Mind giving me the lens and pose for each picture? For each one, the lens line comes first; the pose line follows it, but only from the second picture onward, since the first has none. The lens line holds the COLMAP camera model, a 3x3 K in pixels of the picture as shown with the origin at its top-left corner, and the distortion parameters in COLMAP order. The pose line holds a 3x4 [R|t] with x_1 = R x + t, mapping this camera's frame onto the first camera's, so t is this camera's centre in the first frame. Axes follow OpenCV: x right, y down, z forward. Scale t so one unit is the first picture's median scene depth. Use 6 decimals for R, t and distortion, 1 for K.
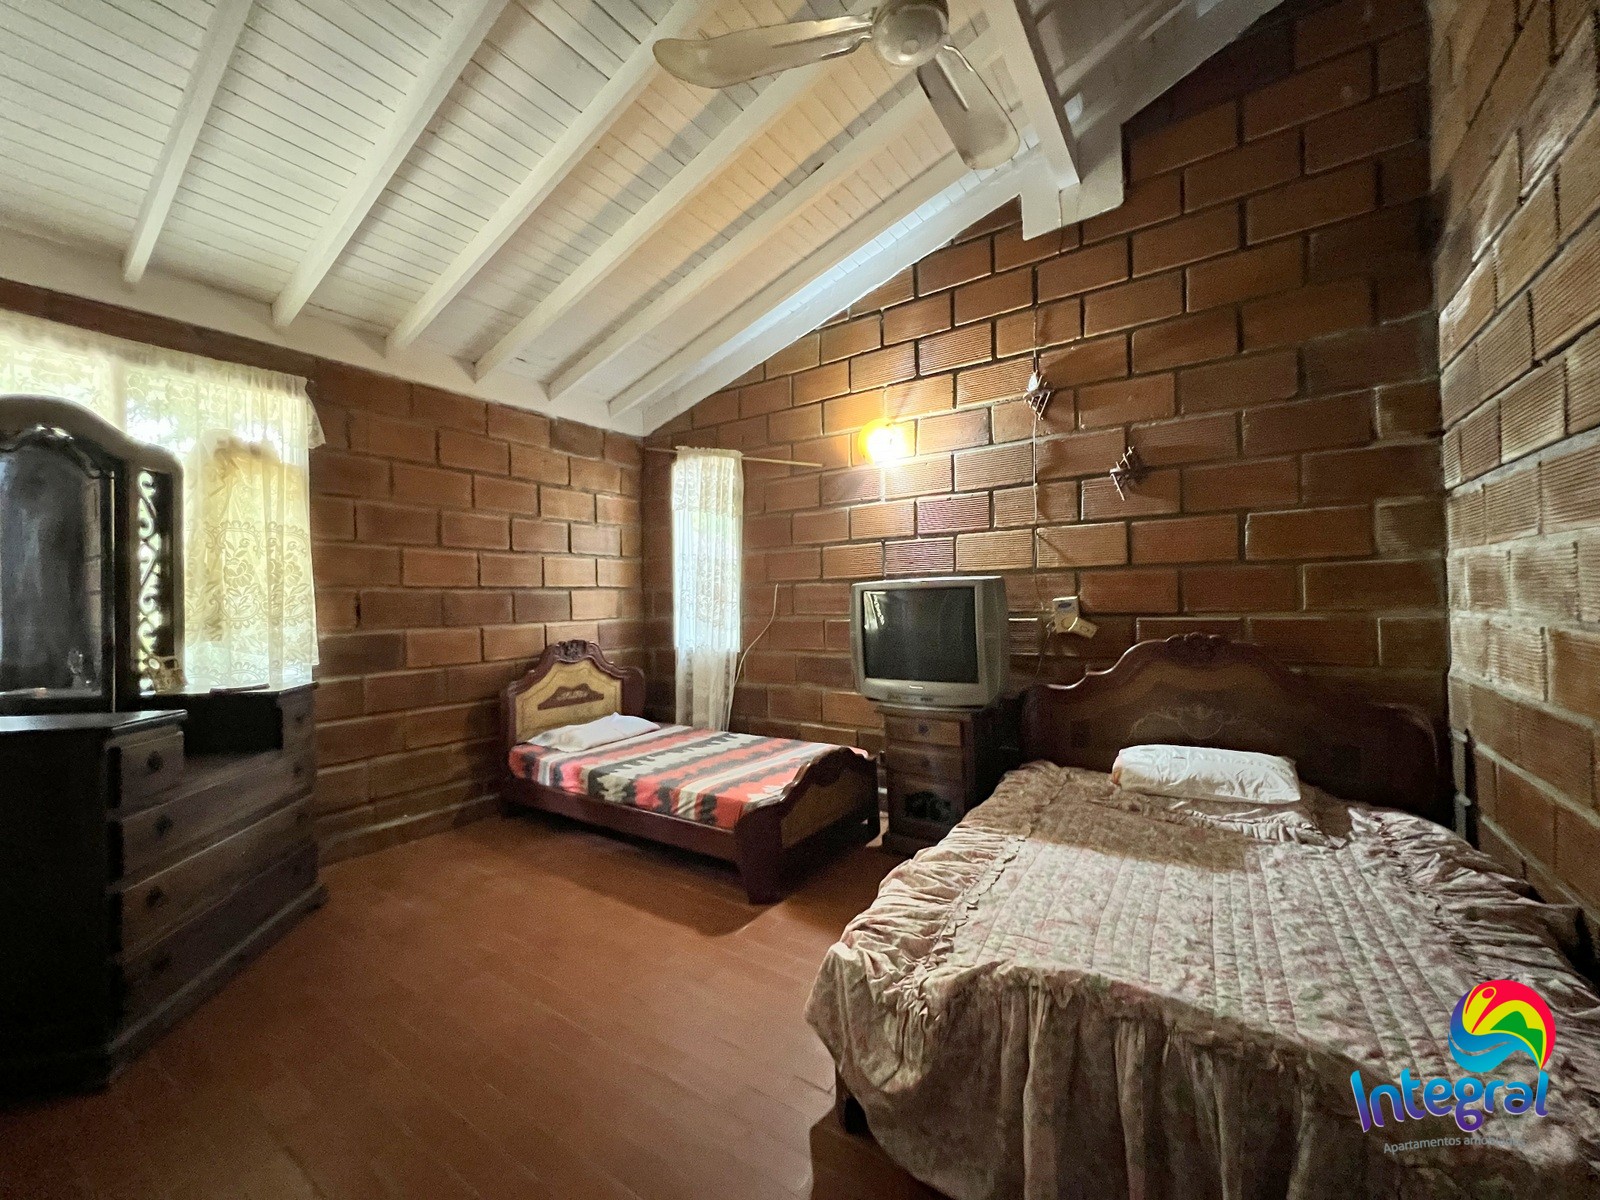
lens RADIAL K [[640.3, 0, 796.9], [0, 640.3, 598.1], [0, 0, 1]] dist [-0.001463, -0.000286]
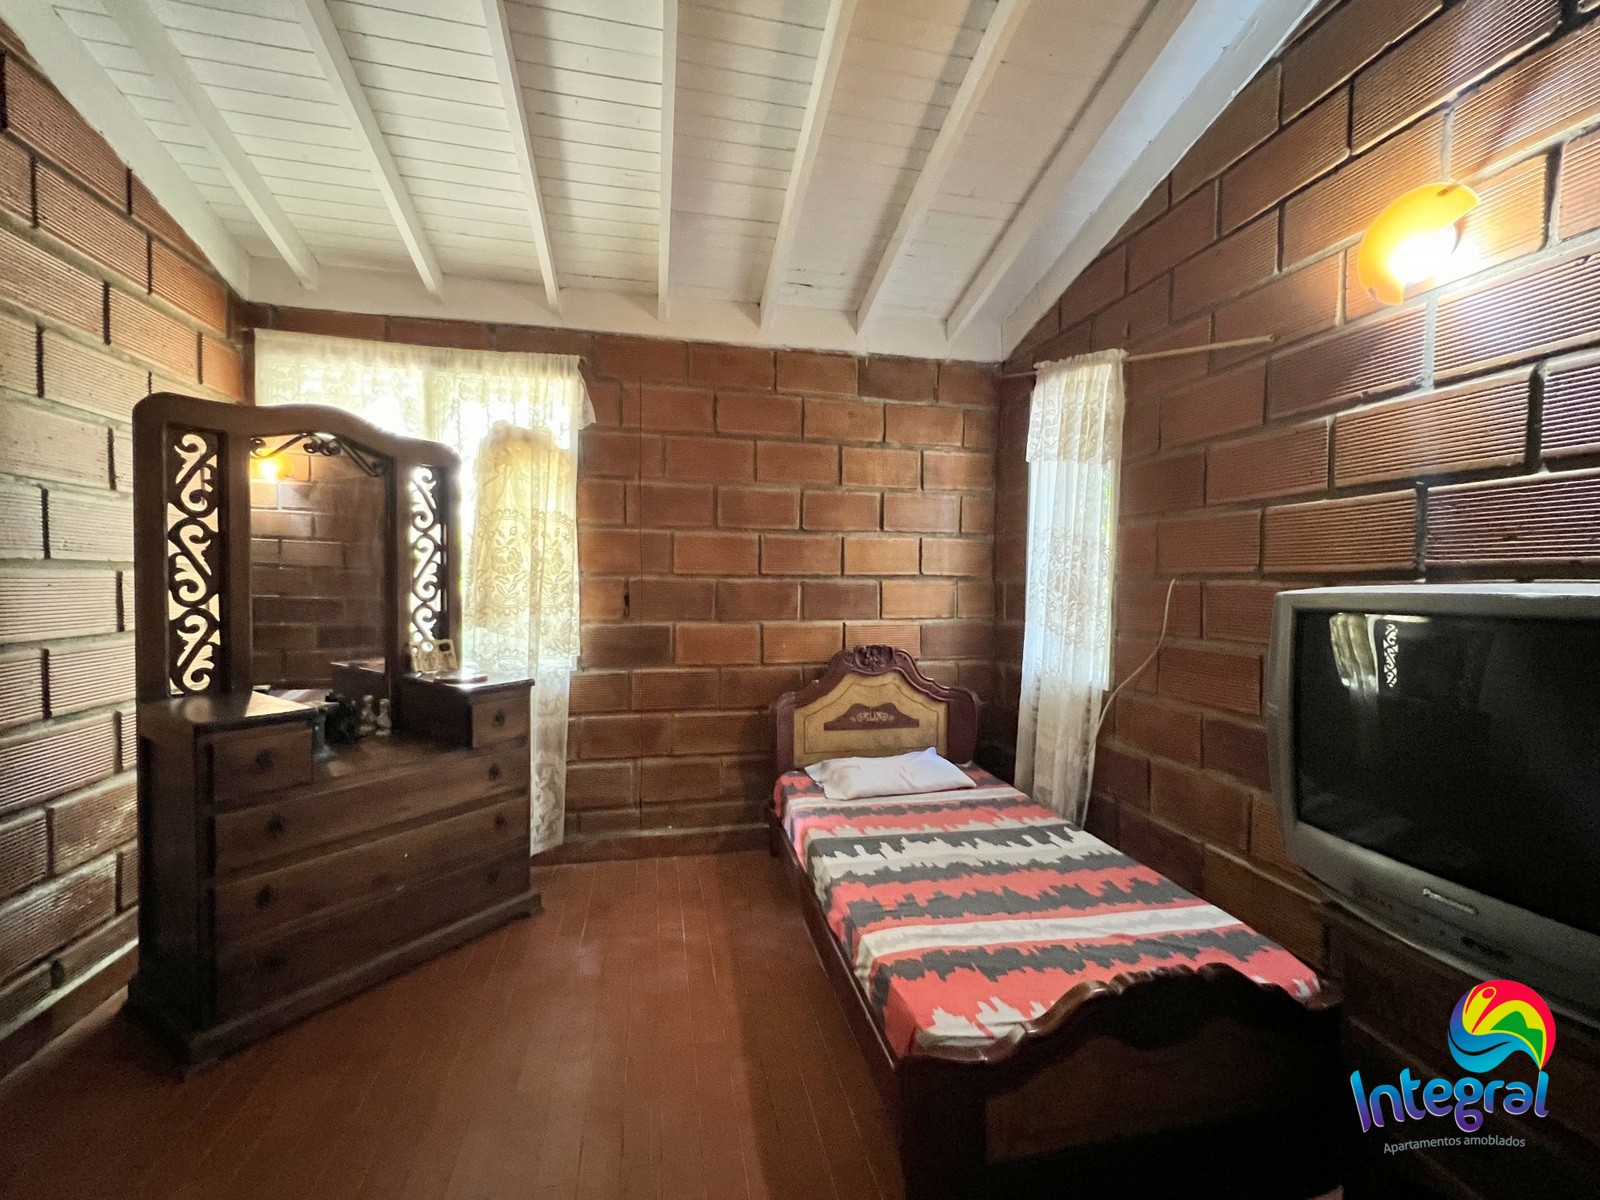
lens RADIAL K [[662.6, 0, 800.0], [0, 662.6, 600.0], [0, 0, 1]] dist [-0.000565, -0.000072]
pose [[0.731228, 0.046202, -0.680567, 0.142541], [-0.020313, 0.998736, 0.045977, -0.027423], [0.681831, -0.019796, 0.731242, 0.427973]]
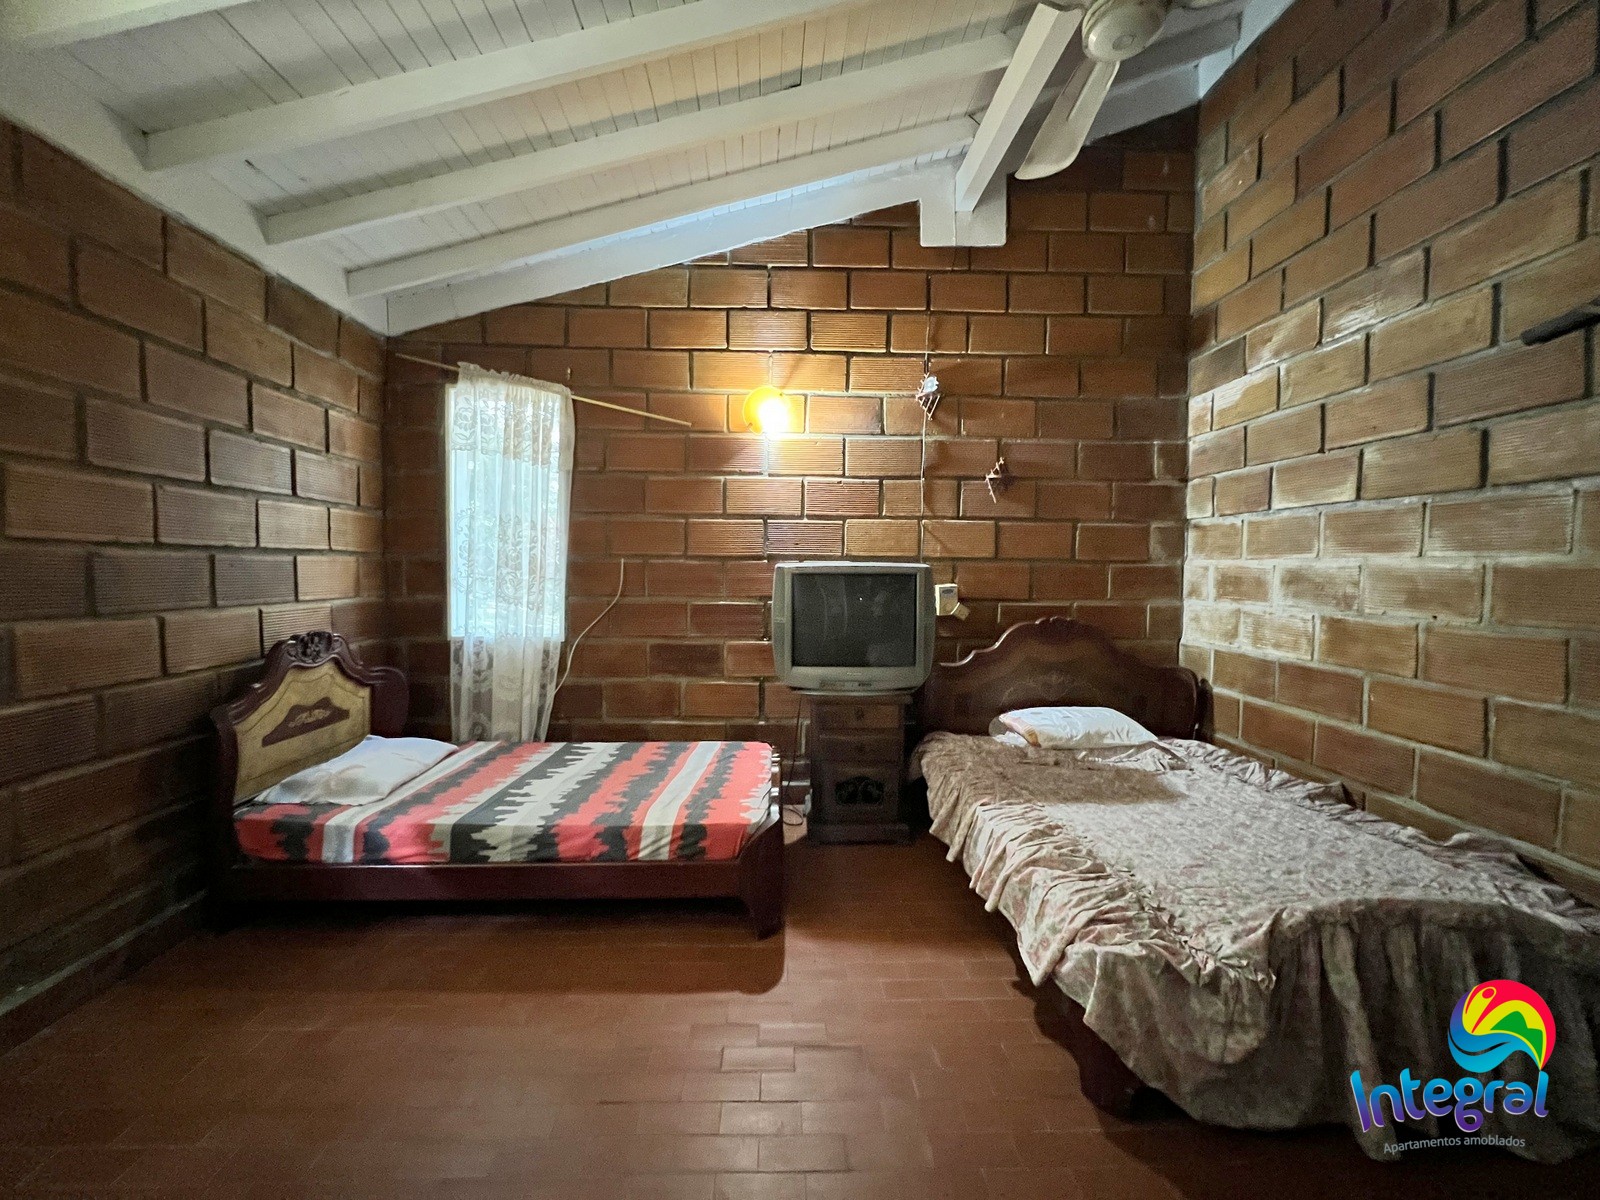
lens RADIAL K [[640.3, 0, 796.9], [0, 640.3, 598.1], [0, 0, 1]] dist [-0.001463, -0.000286]
pose [[0.803770, 0.003643, 0.594929, -0.402636], [-0.029938, 0.998962, 0.034330, -0.006634], [-0.594186, -0.045405, 0.803045, 0.226249]]
